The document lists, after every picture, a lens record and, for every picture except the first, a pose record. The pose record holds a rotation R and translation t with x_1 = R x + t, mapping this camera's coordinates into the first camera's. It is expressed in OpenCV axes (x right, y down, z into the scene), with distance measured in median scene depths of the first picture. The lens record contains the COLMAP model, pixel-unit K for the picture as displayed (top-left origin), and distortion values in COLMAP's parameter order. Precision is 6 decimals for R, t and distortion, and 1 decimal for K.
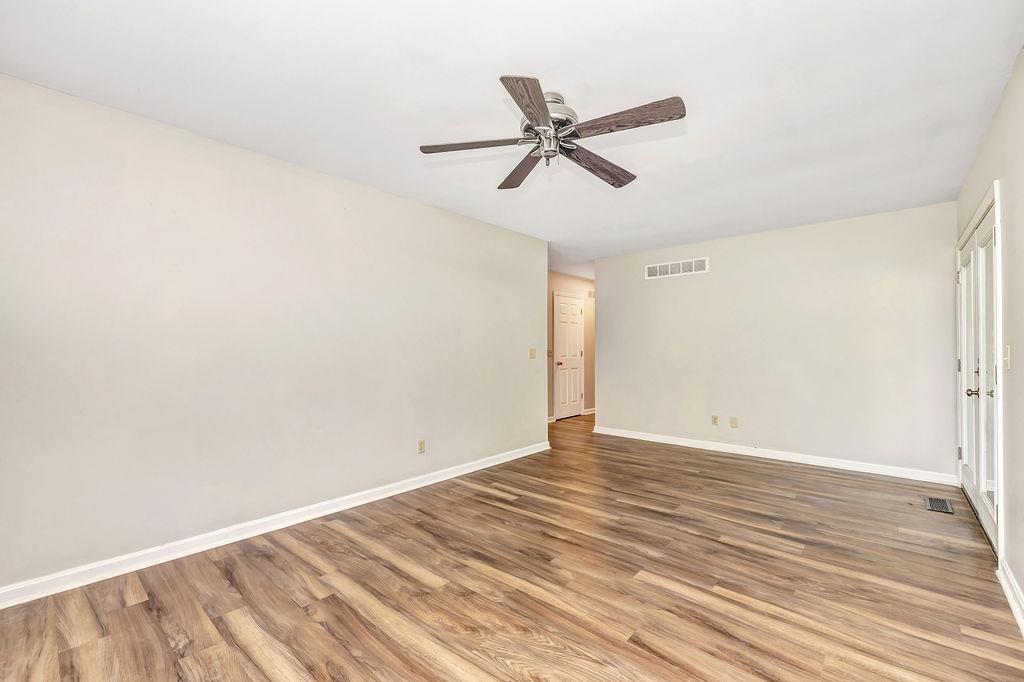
lens RADIAL K [[430.7, 0, 513.4], [0, 430.7, 340.7], [0, 0, 1]] dist [-0.001113, 0.000288]
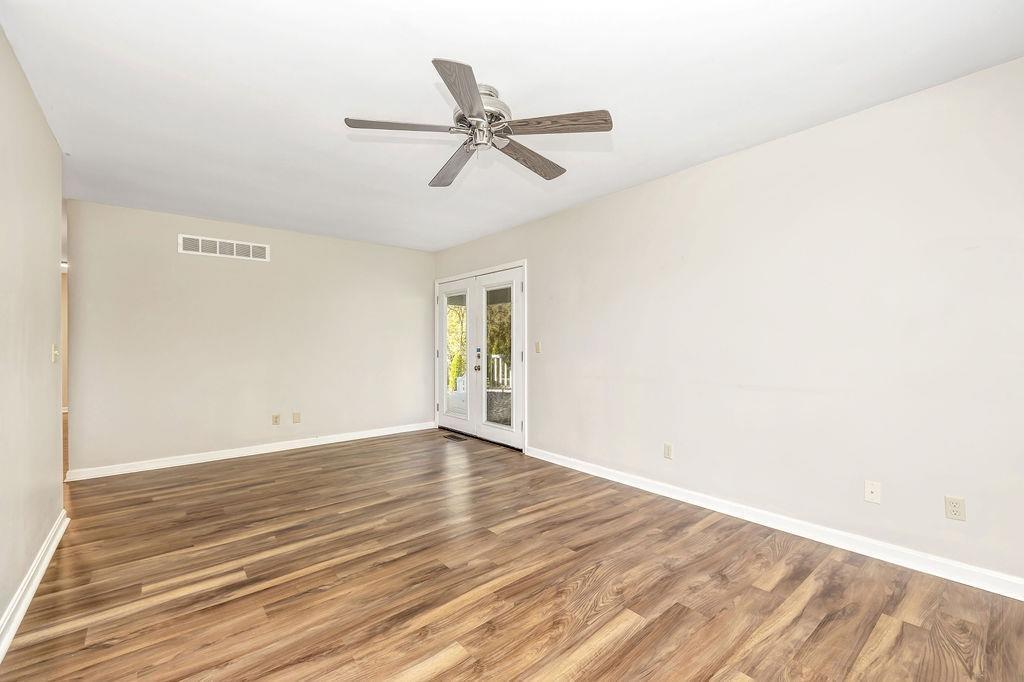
lens RADIAL K [[430.7, 0, 513.5], [0, 430.7, 342.3], [0, 0, 1]] dist [-0.001113, 0.000288]
pose [[0.141920, 0.003569, 0.989872, -0.668281], [-0.015275, 0.999882, -0.001415, 0.013500], [-0.989760, -0.014920, 0.141958, 0.588725]]
